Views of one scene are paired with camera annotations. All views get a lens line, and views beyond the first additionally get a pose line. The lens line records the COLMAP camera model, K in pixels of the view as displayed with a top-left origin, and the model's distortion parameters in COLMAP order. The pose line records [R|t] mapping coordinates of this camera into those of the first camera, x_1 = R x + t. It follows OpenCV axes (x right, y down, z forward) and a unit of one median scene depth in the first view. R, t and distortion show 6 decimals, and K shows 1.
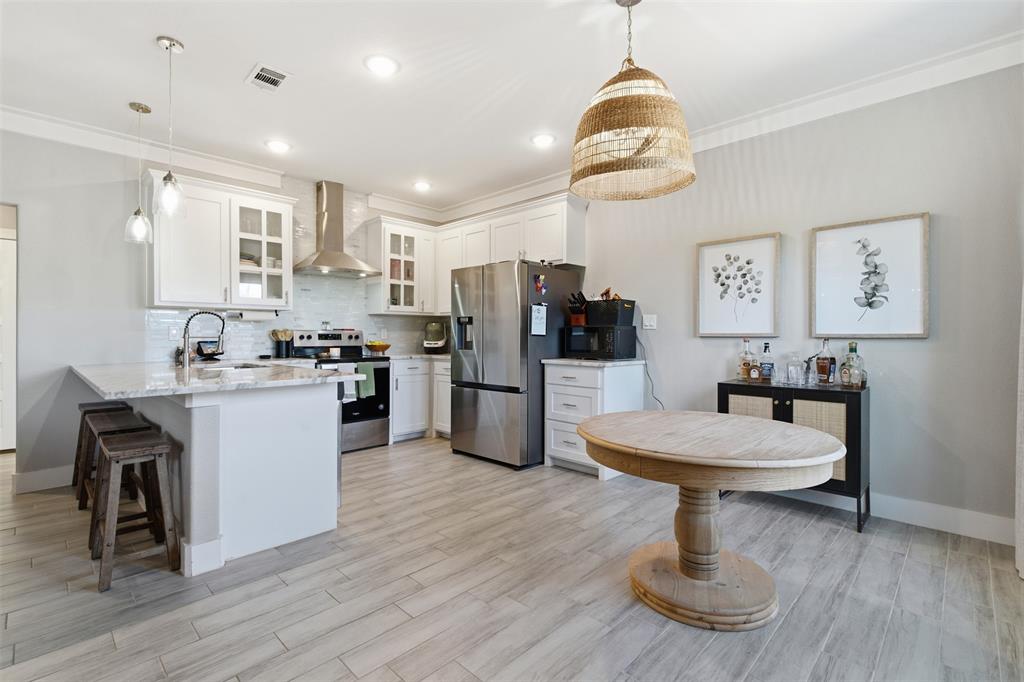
lens RADIAL K [[466.0, 0, 508.0], [0, 466.0, 335.3], [0, 0, 1]] dist [0.004202, -0.000540]
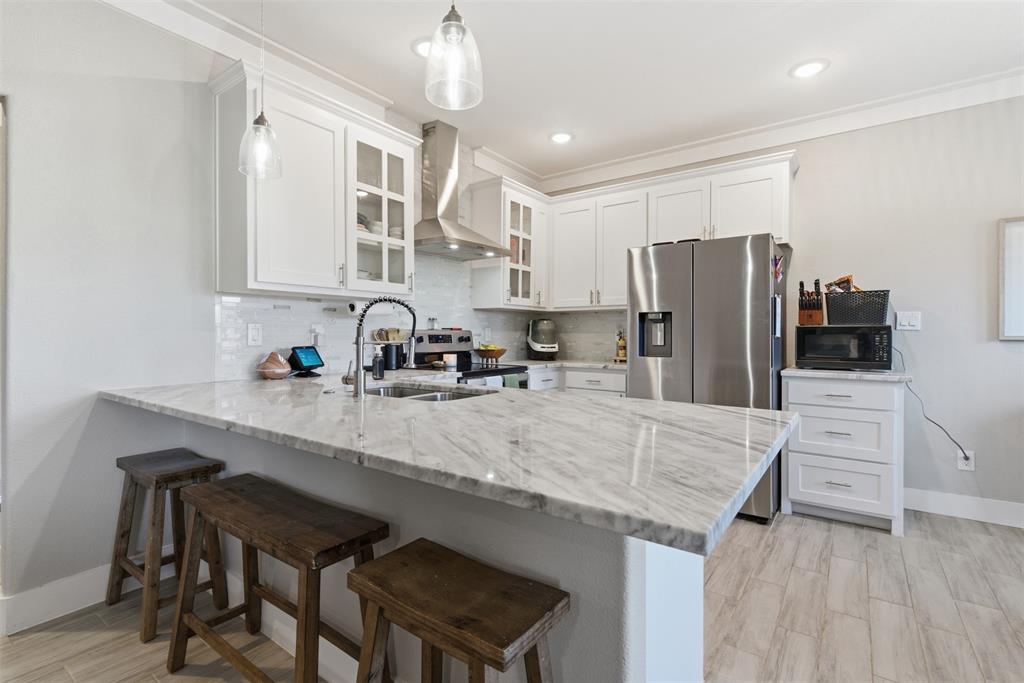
lens RADIAL K [[472.7, 0, 507.0], [0, 472.7, 334.3], [0, 0, 1]] dist [0.002705, 0.000368]
pose [[0.989765, 0.001624, 0.142699, -0.419623], [-0.001656, 0.999999, 0.000106, -0.004633], [-0.142699, -0.000341, 0.989766, 0.284576]]
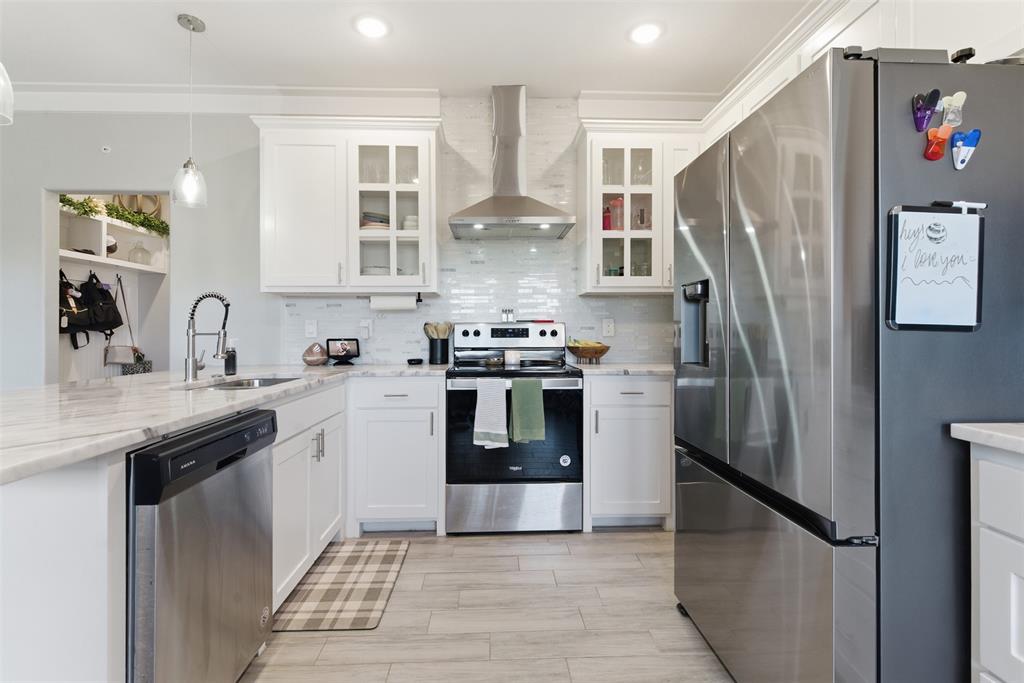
lens RADIAL K [[476.2, 0, 510.5], [0, 476.2, 329.0], [0, 0, 1]] dist [0.003251, 0.000200]
pose [[0.730208, -0.005022, -0.683207, 0.066502], [0.002736, 0.999986, -0.004426, 0.001036], [0.683220, 0.001363, 0.730212, 0.577702]]
